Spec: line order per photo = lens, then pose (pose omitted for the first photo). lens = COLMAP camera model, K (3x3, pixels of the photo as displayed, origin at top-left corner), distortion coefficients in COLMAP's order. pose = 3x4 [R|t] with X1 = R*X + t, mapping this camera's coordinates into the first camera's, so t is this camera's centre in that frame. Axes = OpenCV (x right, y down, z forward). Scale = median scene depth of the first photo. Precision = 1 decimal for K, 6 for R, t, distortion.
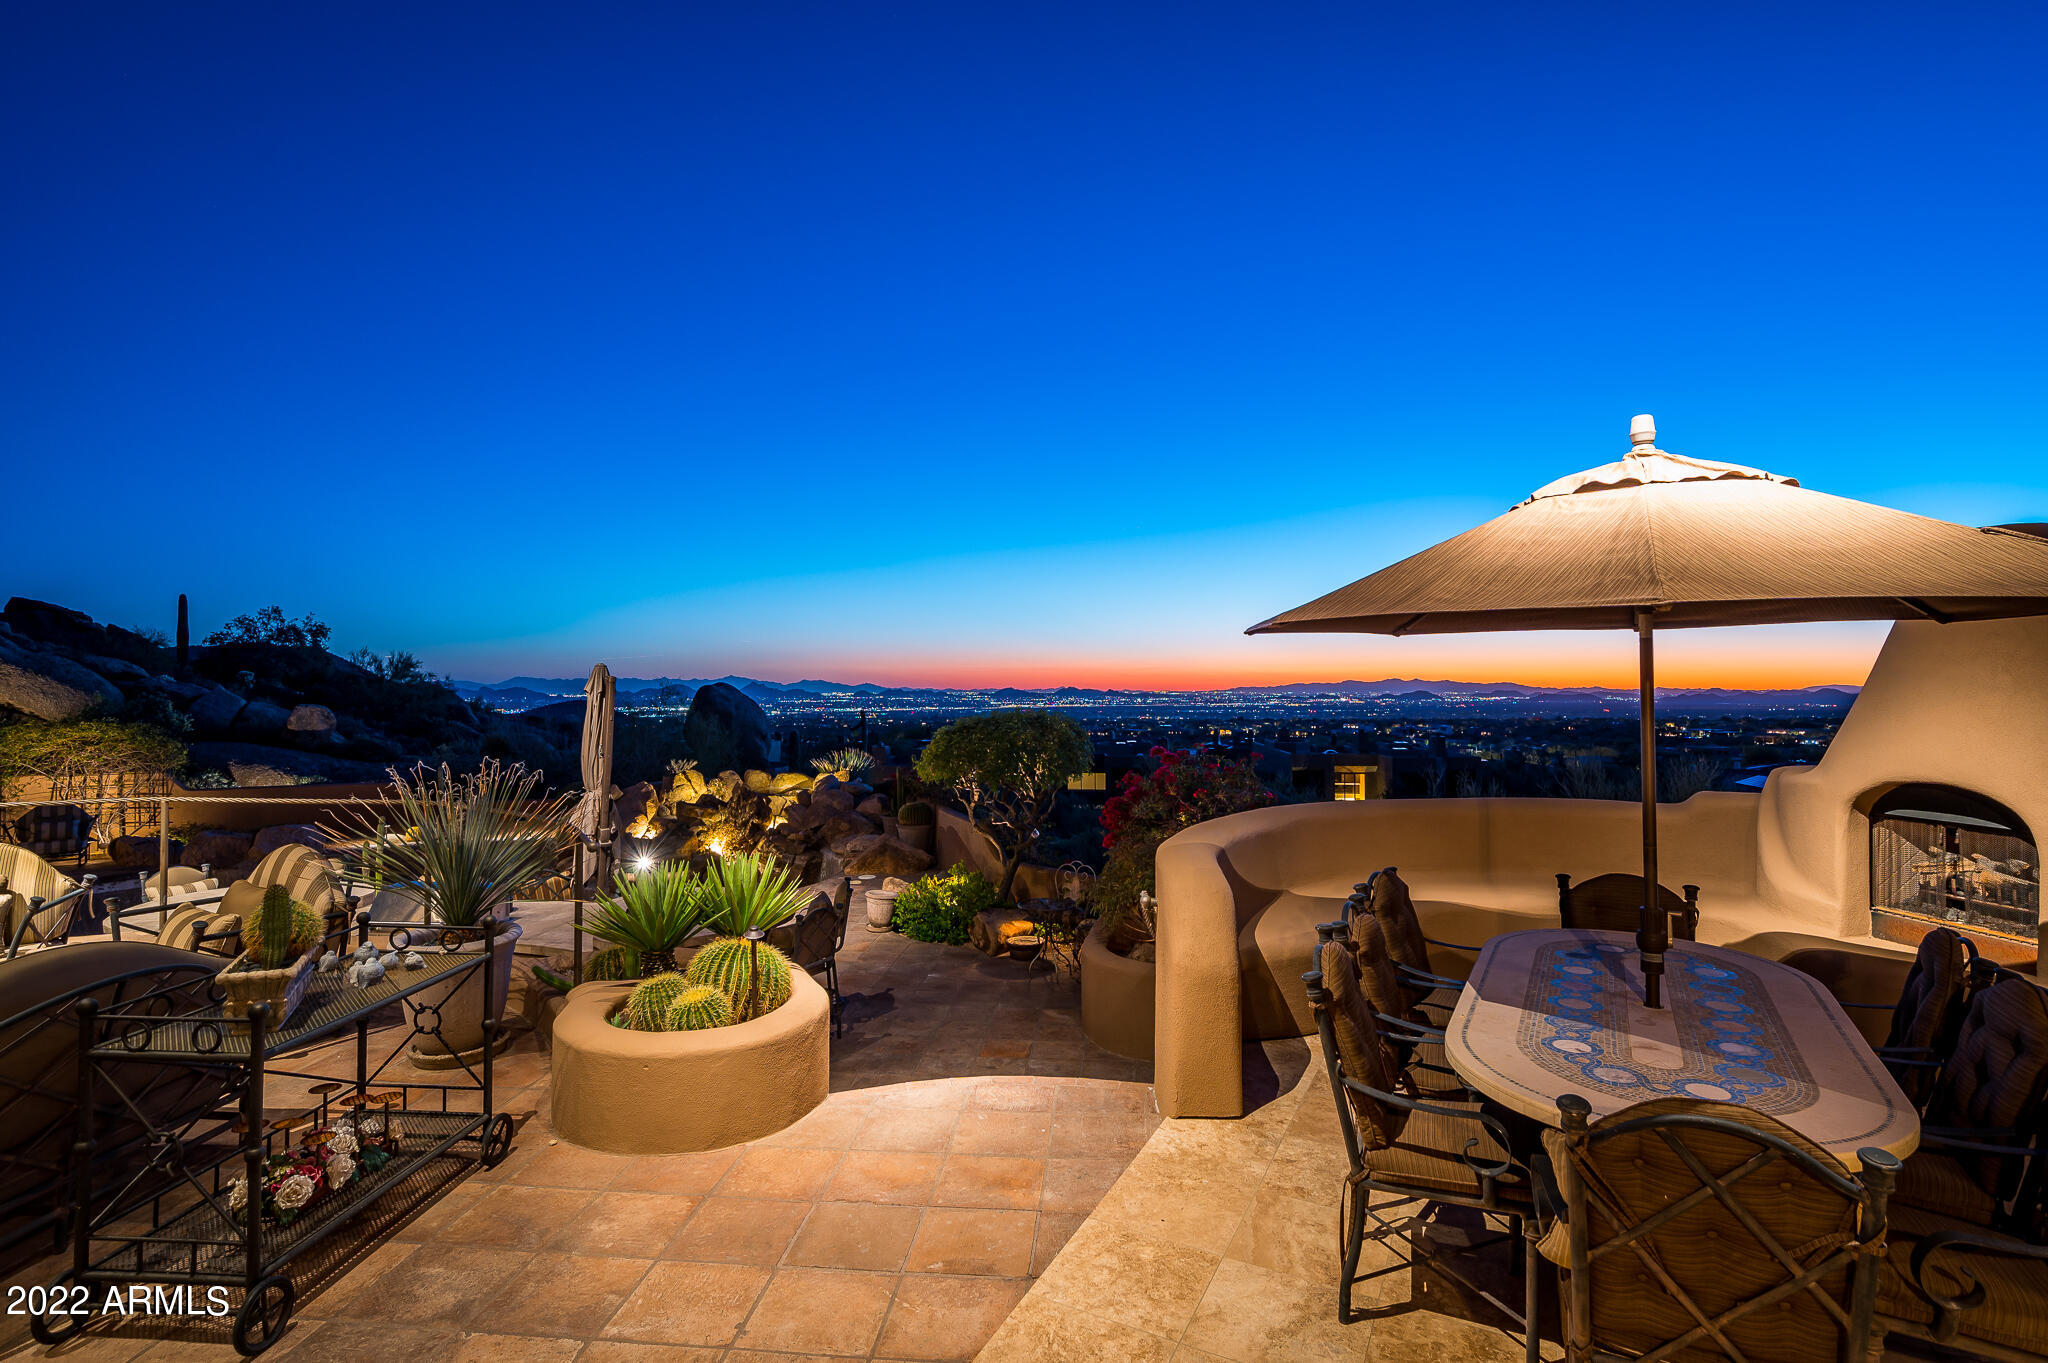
lens RADIAL K [[996.4, 0, 1017.3], [0, 996.4, 674.3], [0, 0, 1]] dist [-0.000841, 0.001336]
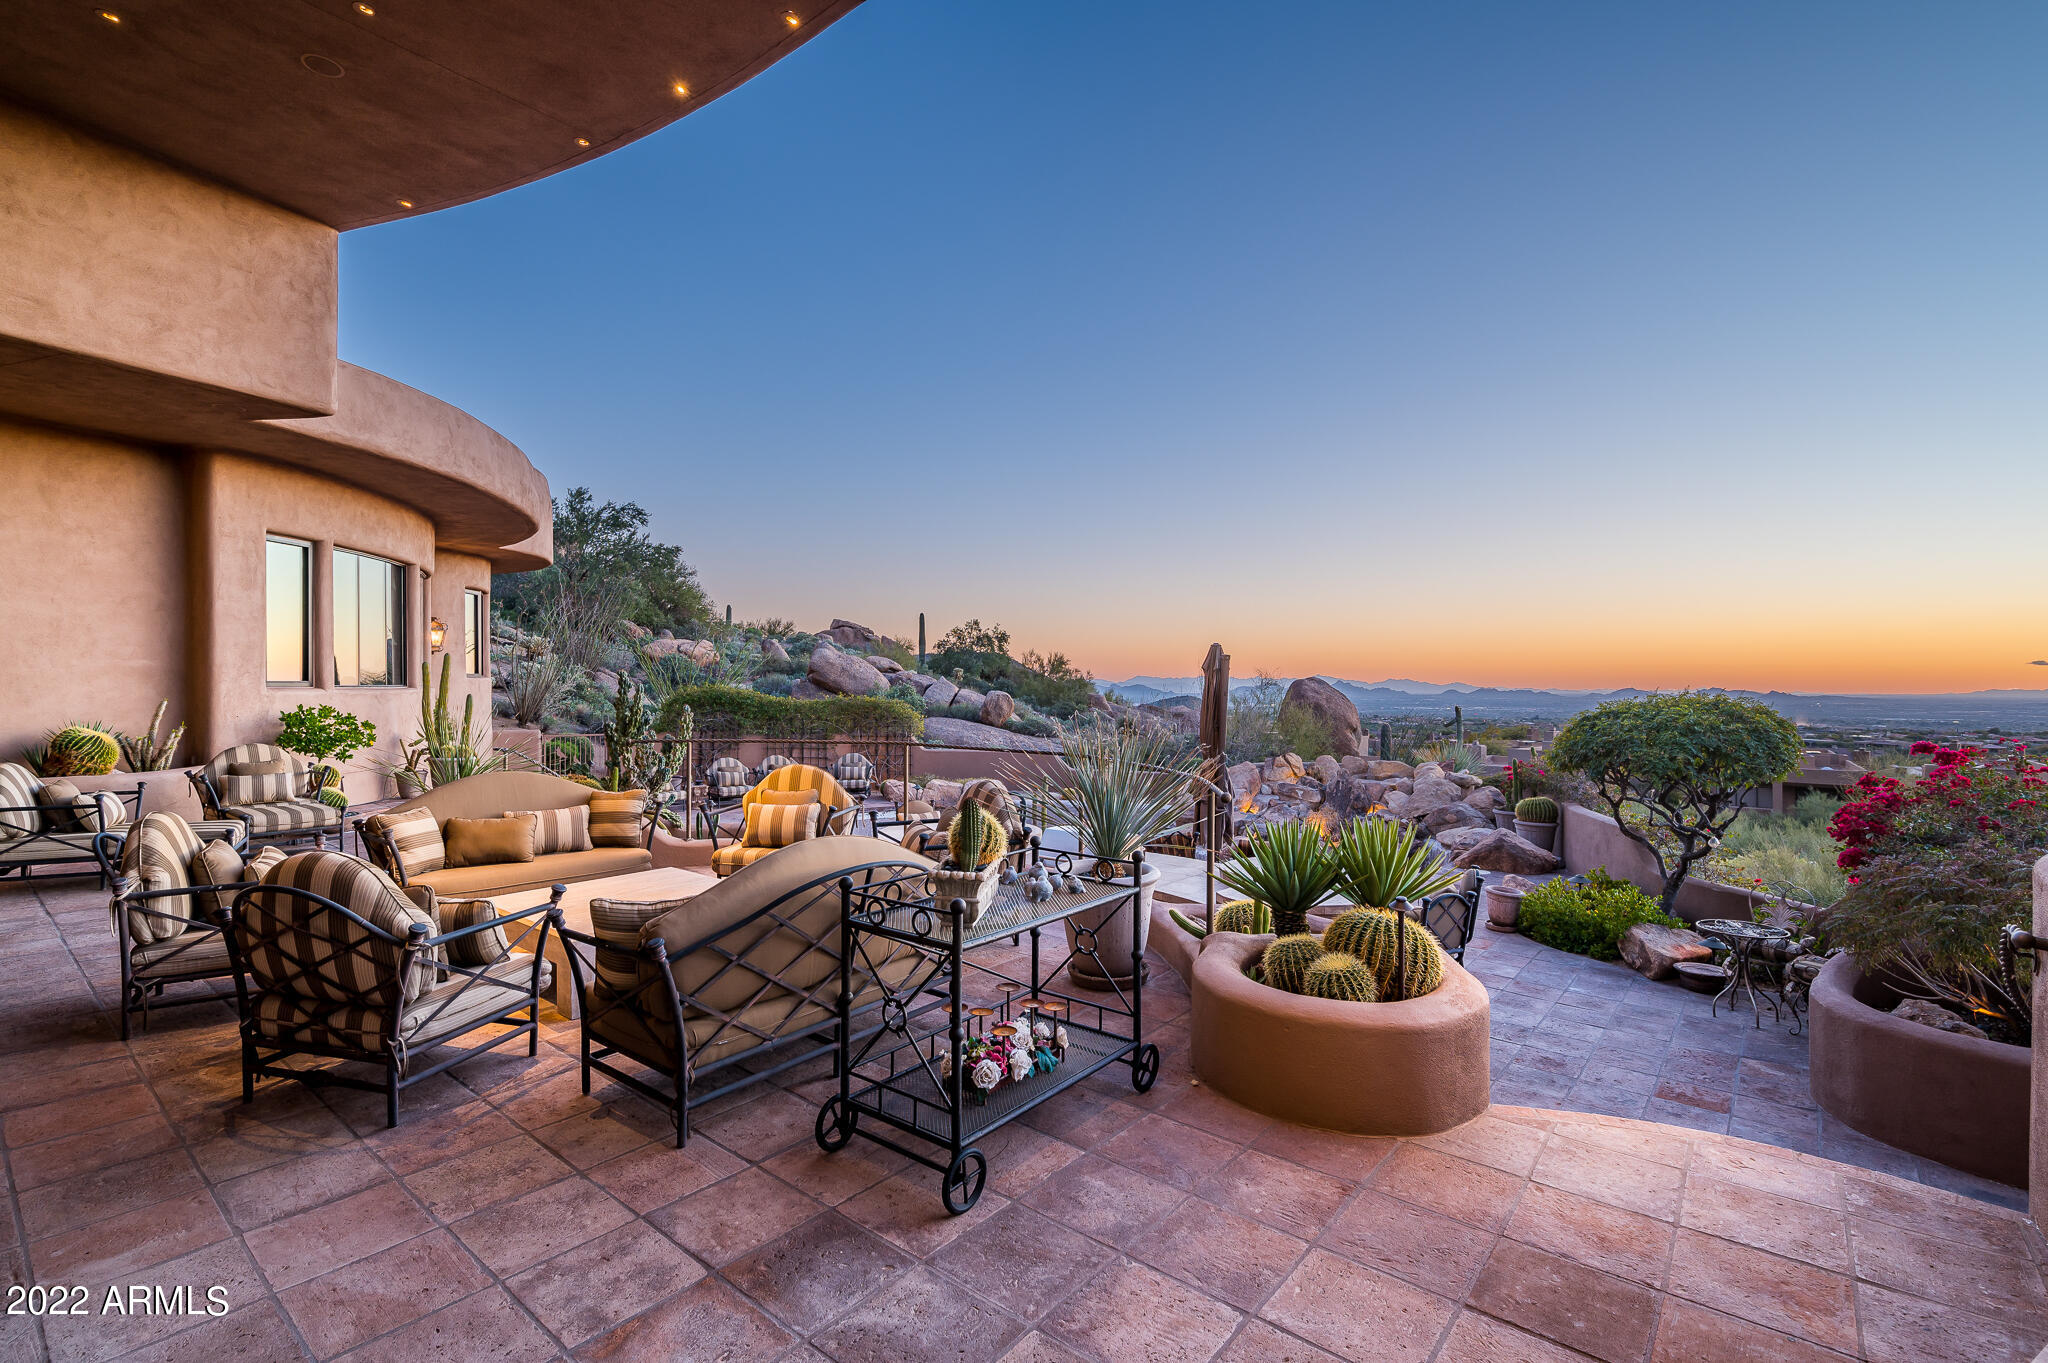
lens RADIAL K [[926.3, 0, 1017.5], [0, 926.3, 688.0], [0, 0, 1]] dist [-0.006058, -0.001327]
pose [[0.828068, 0.007731, -0.560574, -0.092893], [0.001922, 0.999860, 0.016628, 0.054666], [0.560624, -0.014847, 0.827938, 0.131271]]
